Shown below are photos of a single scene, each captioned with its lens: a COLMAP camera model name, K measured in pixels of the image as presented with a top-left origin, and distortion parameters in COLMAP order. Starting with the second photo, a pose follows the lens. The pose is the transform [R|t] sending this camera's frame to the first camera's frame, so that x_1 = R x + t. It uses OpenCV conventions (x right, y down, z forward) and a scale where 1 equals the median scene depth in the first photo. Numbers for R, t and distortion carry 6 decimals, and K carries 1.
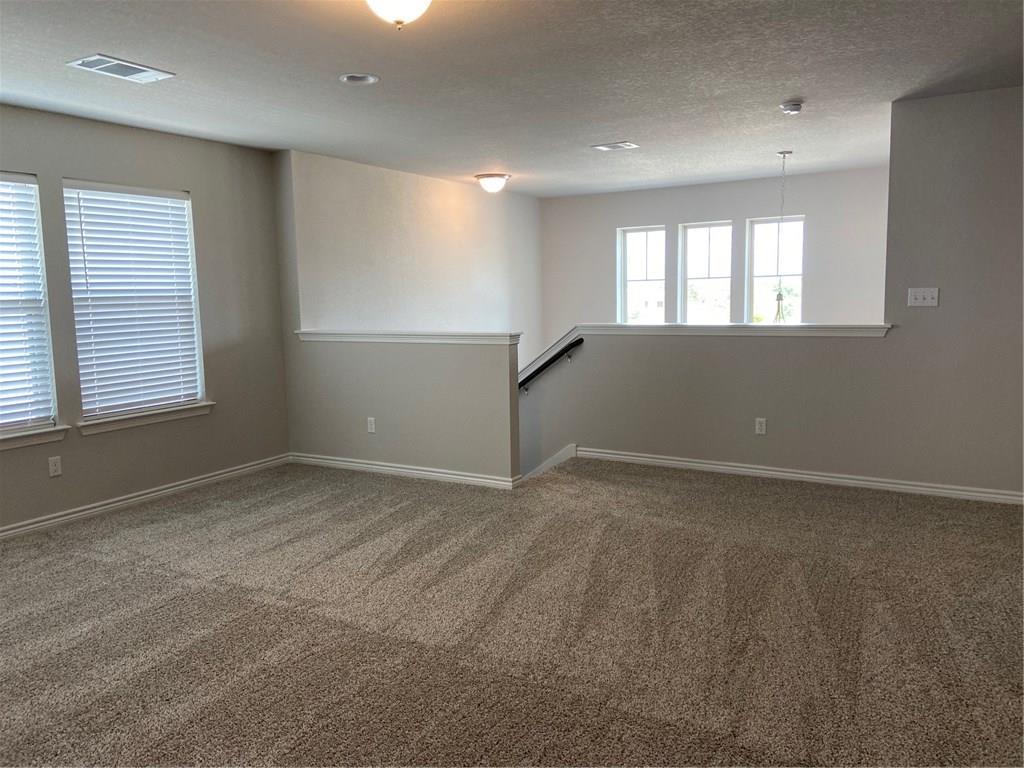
lens RADIAL K [[765.6, 0, 522.6], [0, 765.6, 374.4], [0, 0, 1]] dist [0.048722, -0.056956]
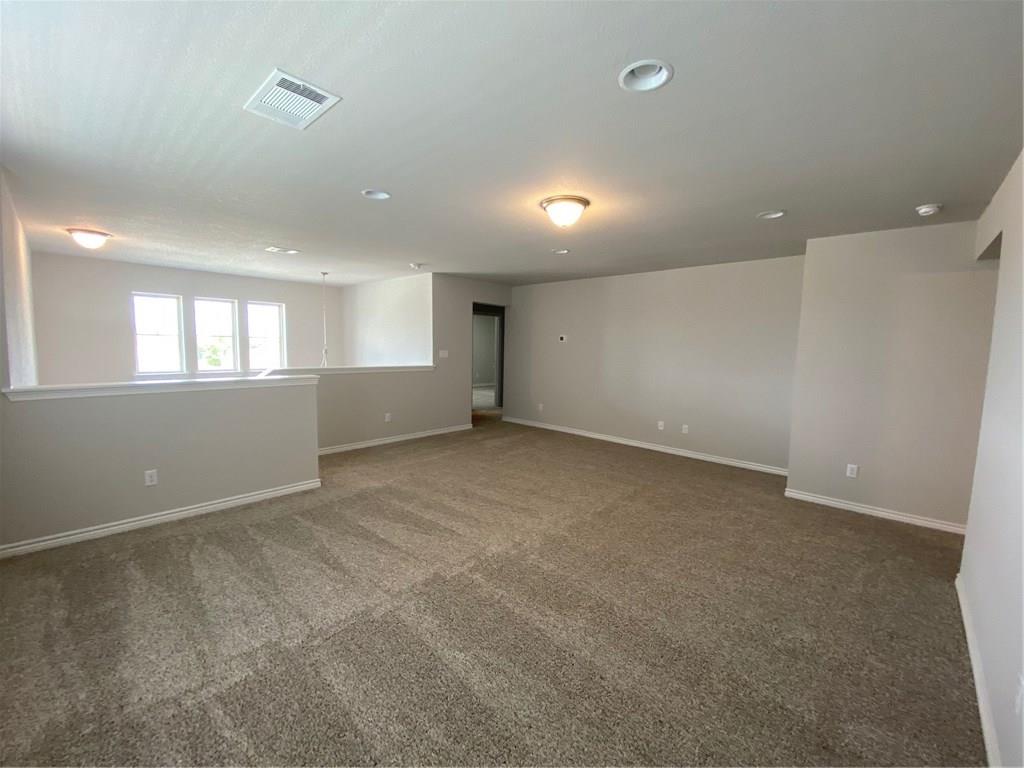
lens RADIAL K [[408.5, 0, 512.7], [0, 408.5, 377.1], [0, 0, 1]] dist [0.006144, -0.012349]
pose [[0.209273, -0.048828, 0.976637, -0.718423], [0.076507, 0.996509, 0.033427, -0.053319], [-0.974860, 0.067724, 0.212278, 0.508052]]
